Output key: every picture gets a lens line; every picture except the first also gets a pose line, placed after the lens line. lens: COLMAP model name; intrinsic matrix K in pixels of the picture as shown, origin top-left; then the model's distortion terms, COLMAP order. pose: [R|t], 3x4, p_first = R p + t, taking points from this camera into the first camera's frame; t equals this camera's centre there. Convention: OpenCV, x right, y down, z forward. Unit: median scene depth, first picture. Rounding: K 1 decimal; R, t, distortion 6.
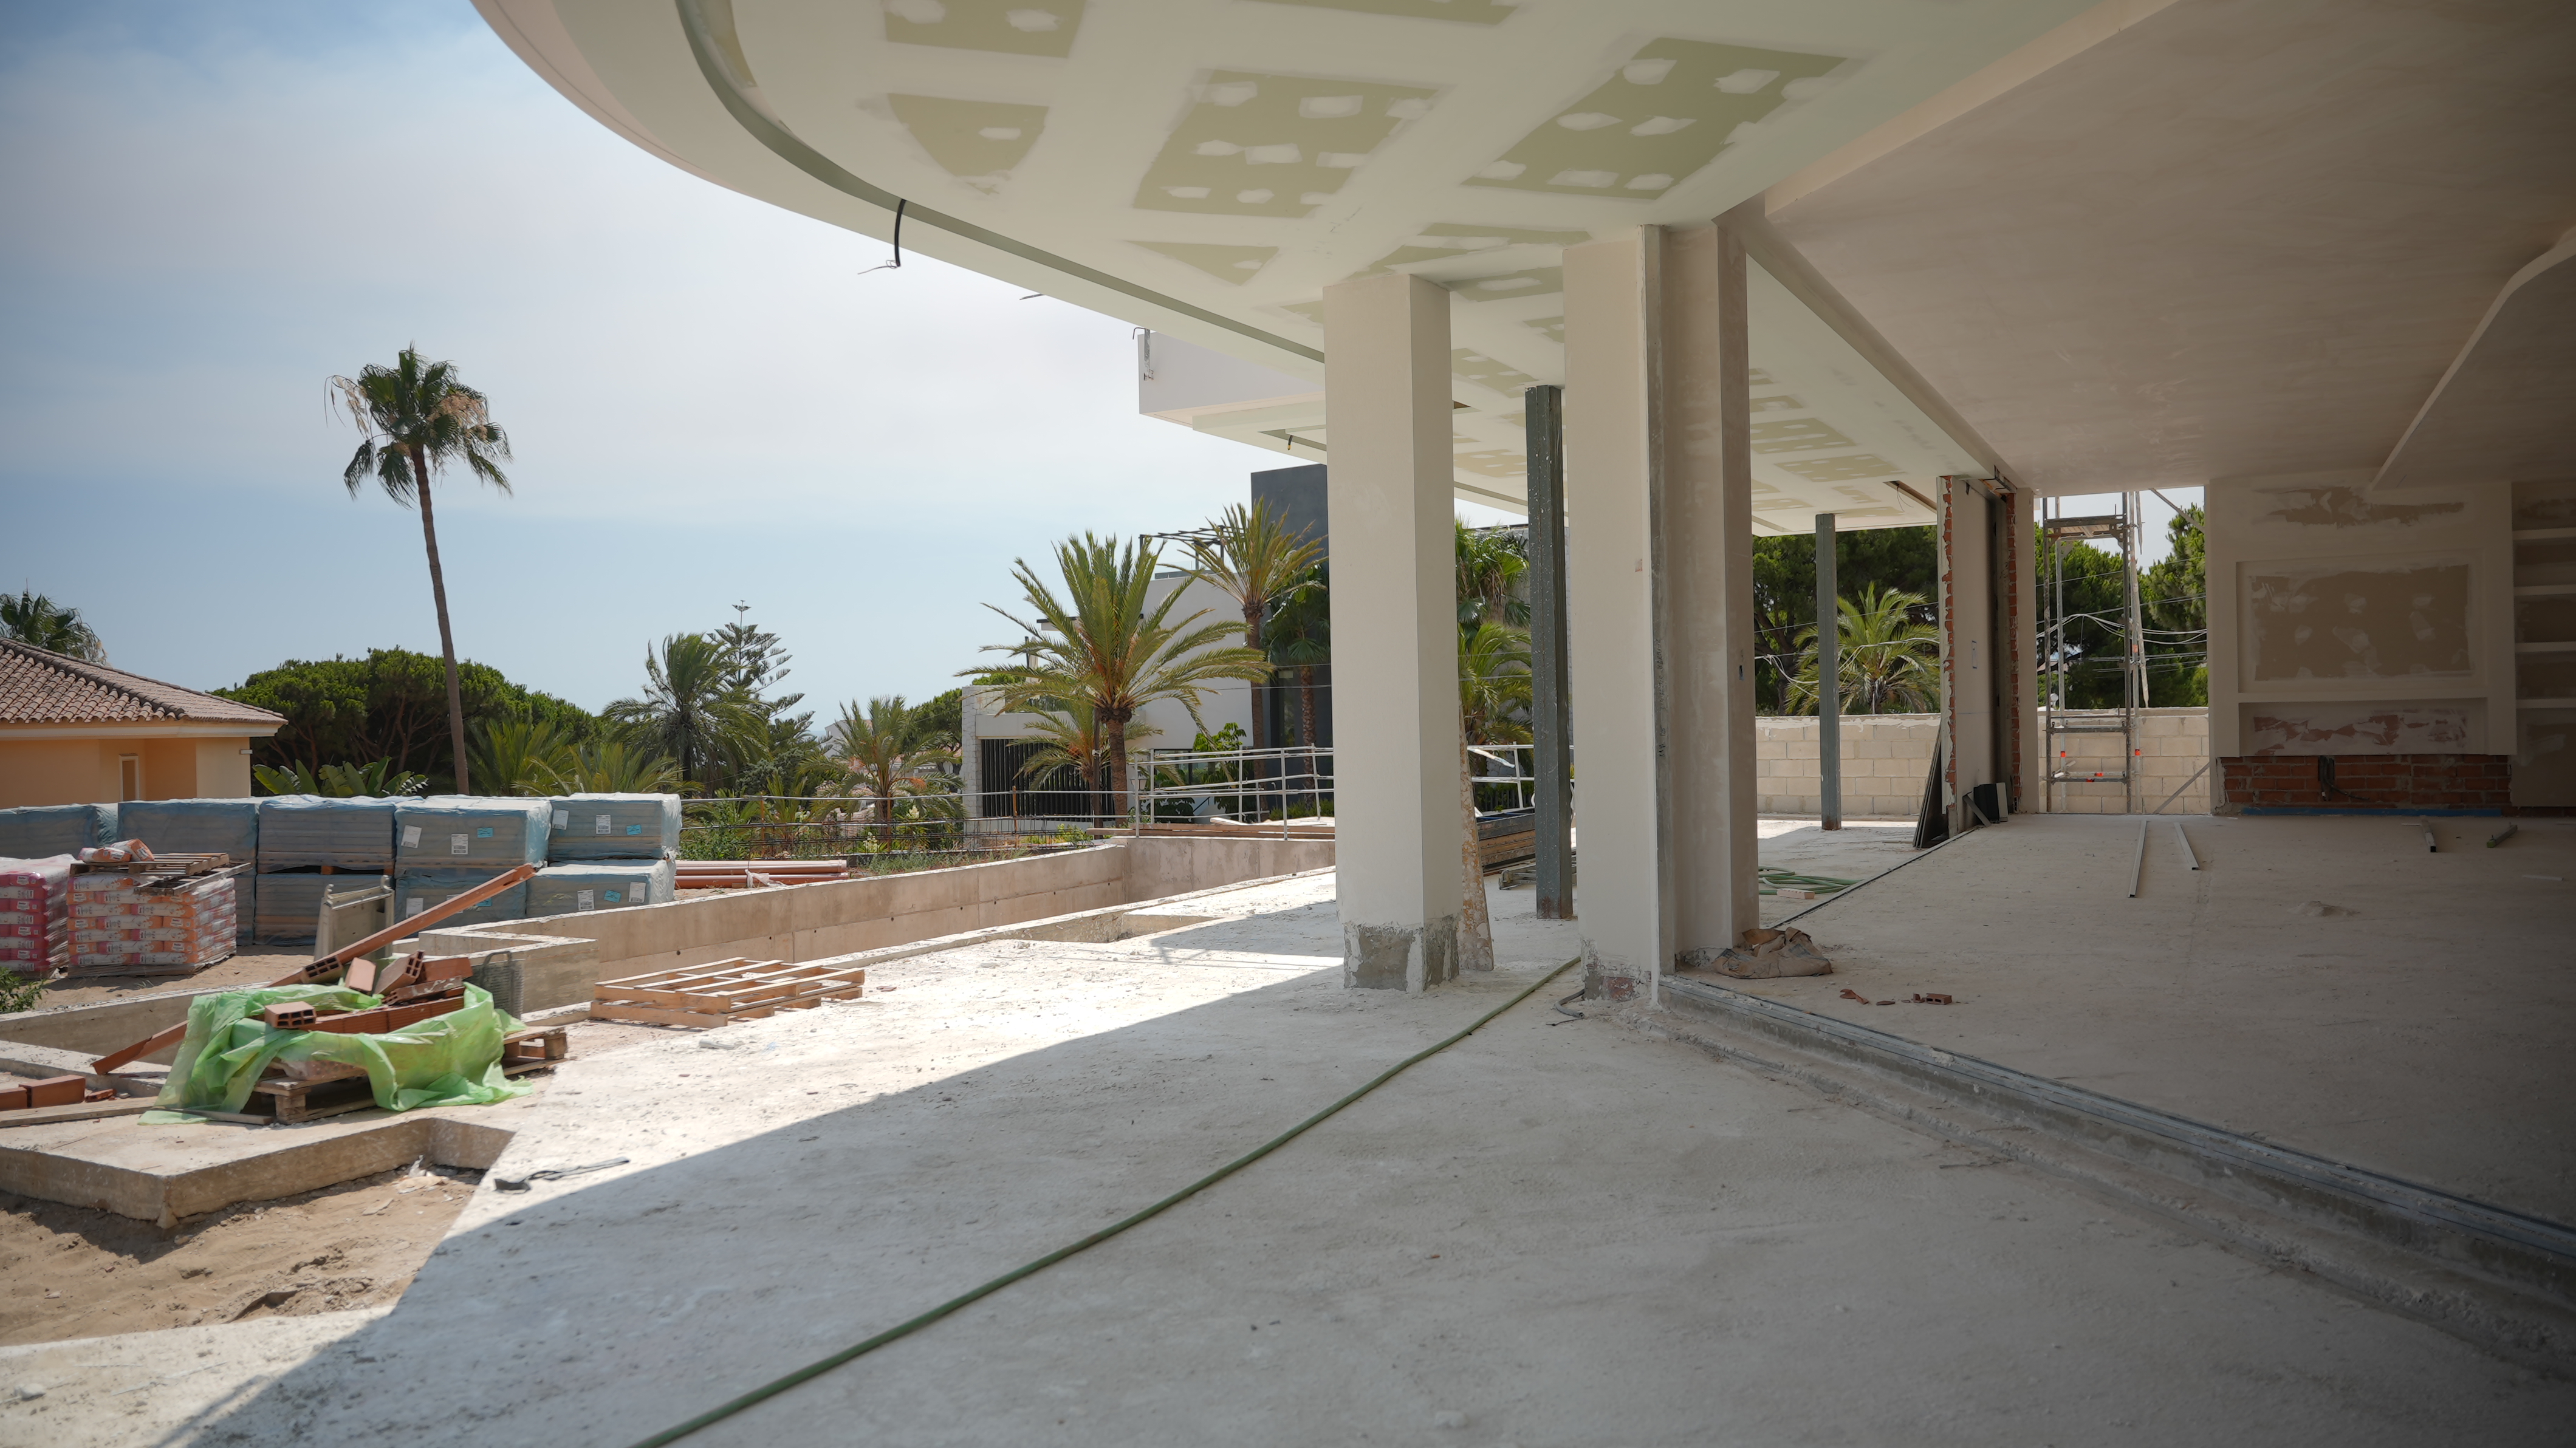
lens RADIAL K [[1737.4, 0, 1292.3], [0, 1737.4, 710.9], [0, 0, 1]] dist [-0.005017, 0.000108]
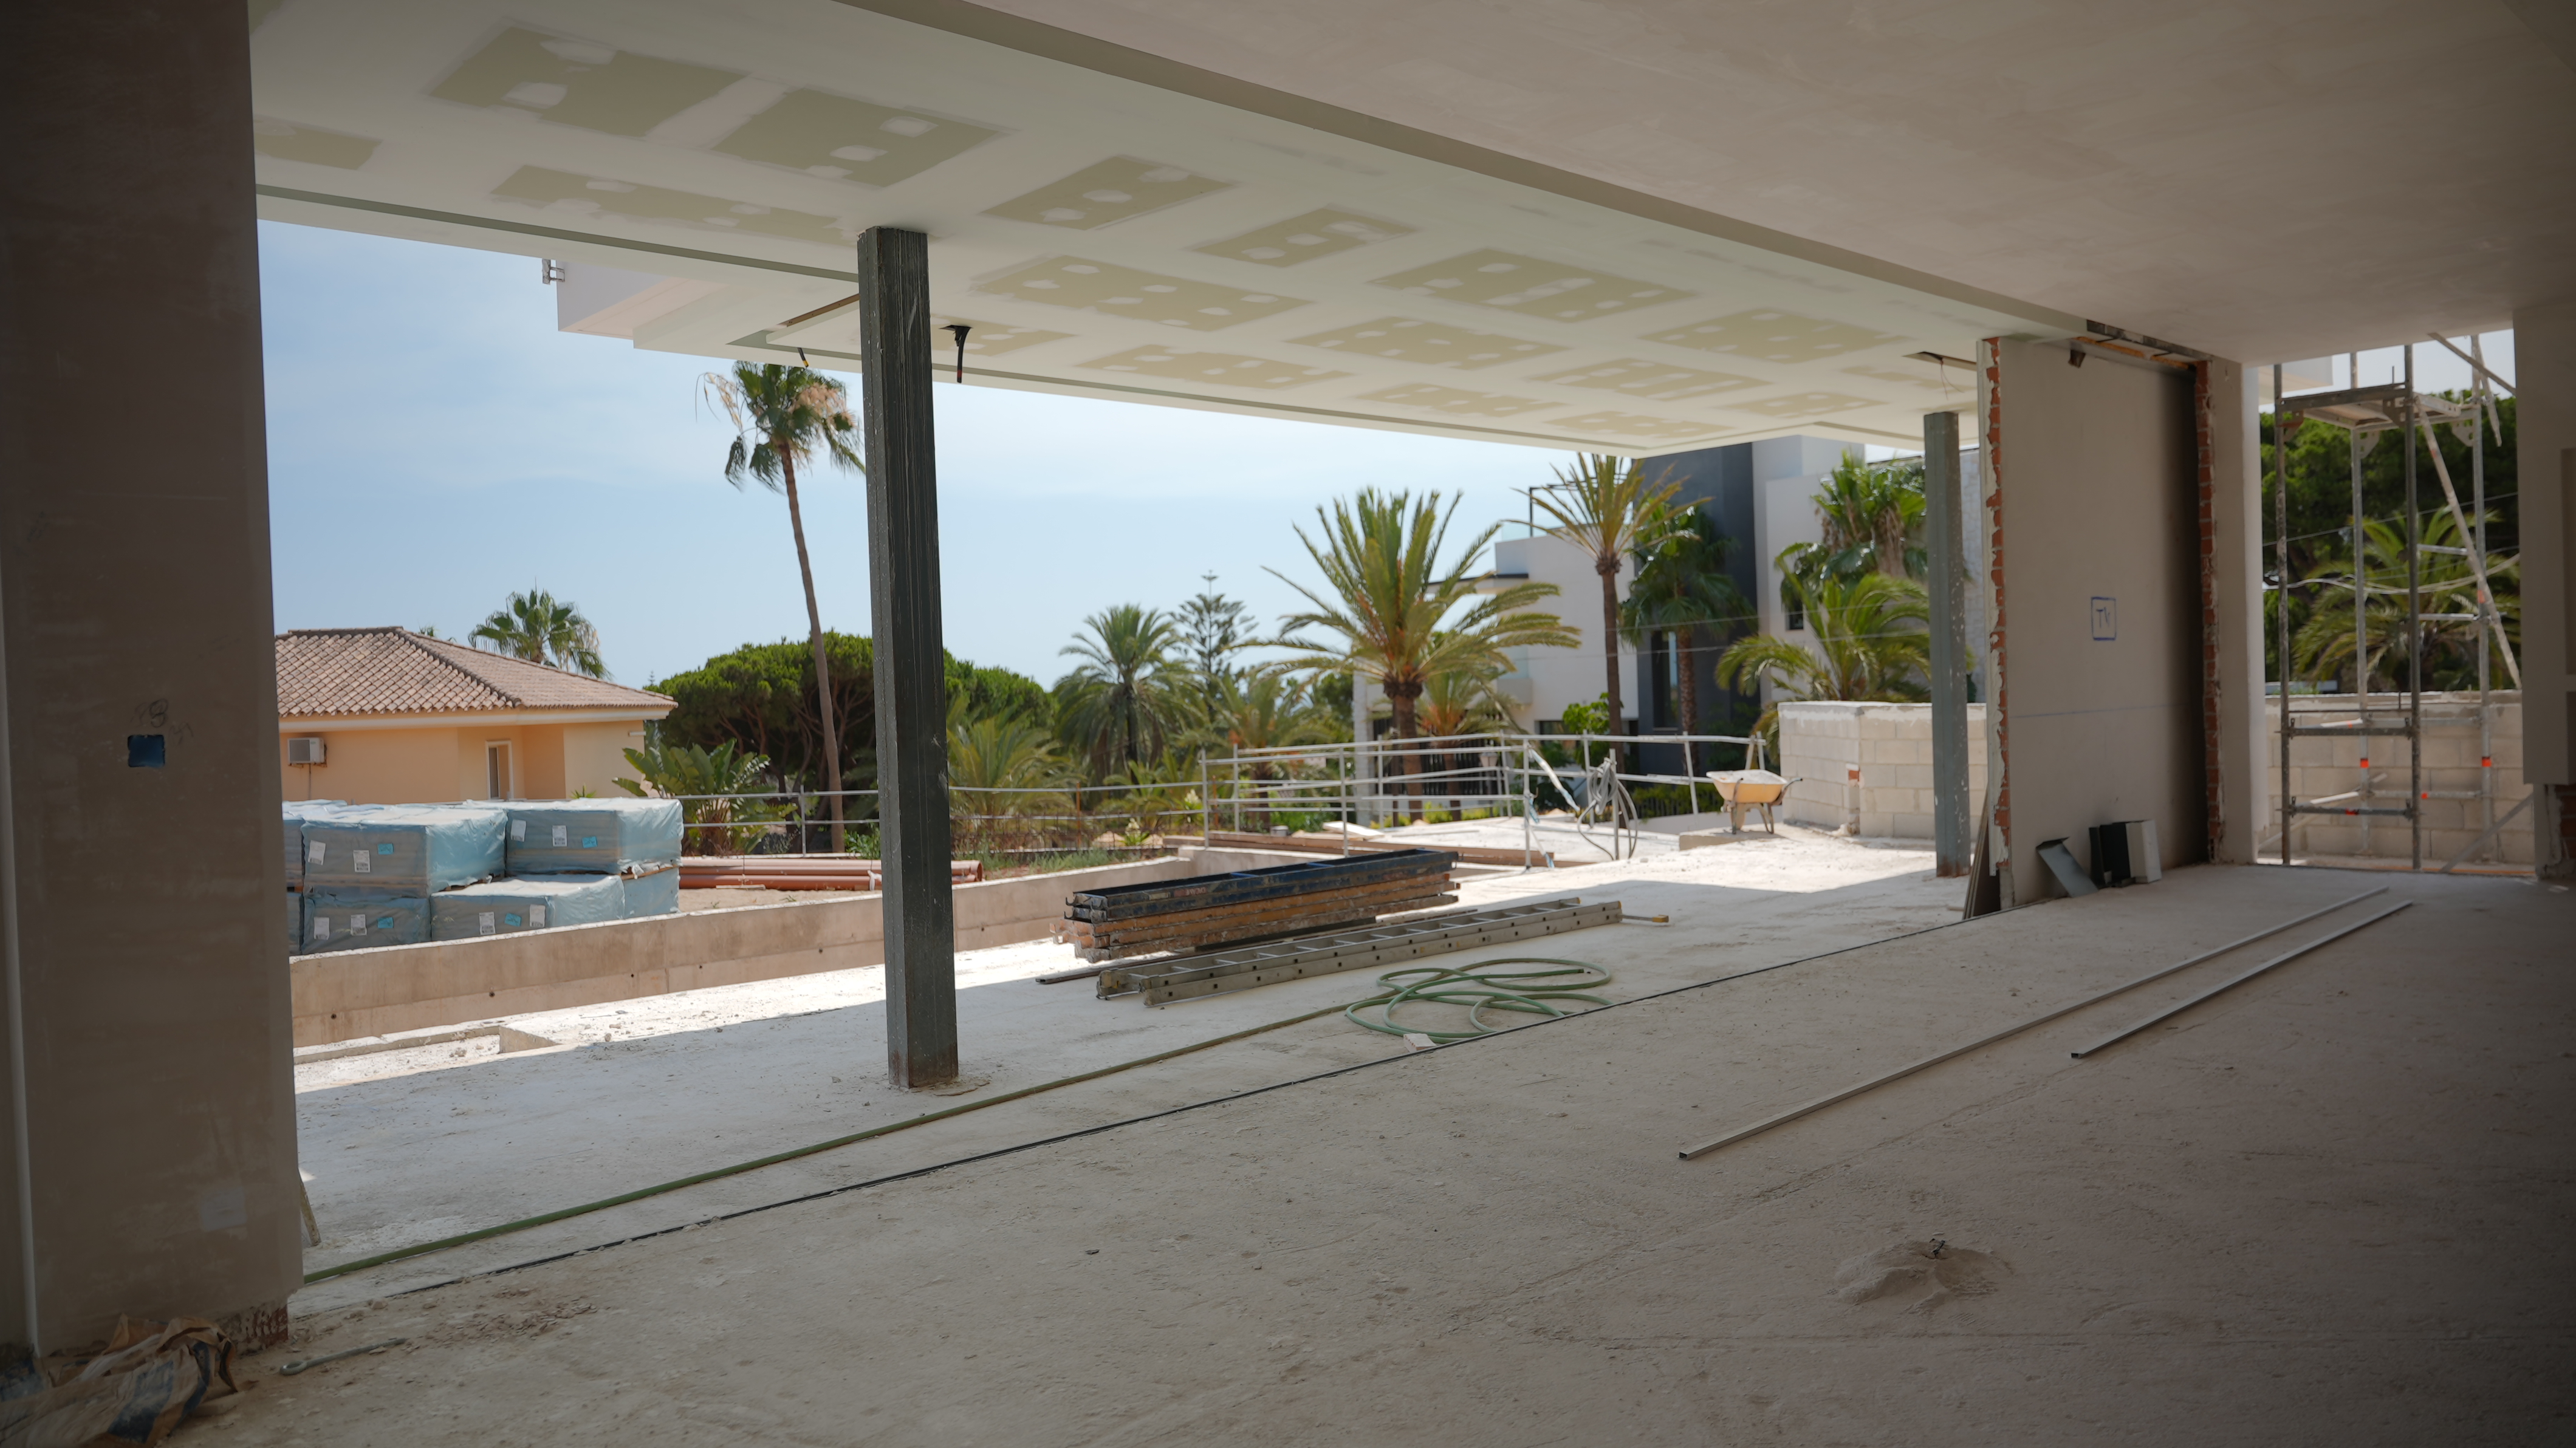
lens RADIAL K [[1737.4, 0, 1292.3], [0, 1737.4, 710.9], [0, 0, 1]] dist [-0.005017, 0.000108]
pose [[0.944691, -0.008461, -0.327852, 0.123480], [0.016519, 0.999626, 0.021802, -0.006678], [0.327545, -0.026012, 0.944477, 0.115954]]
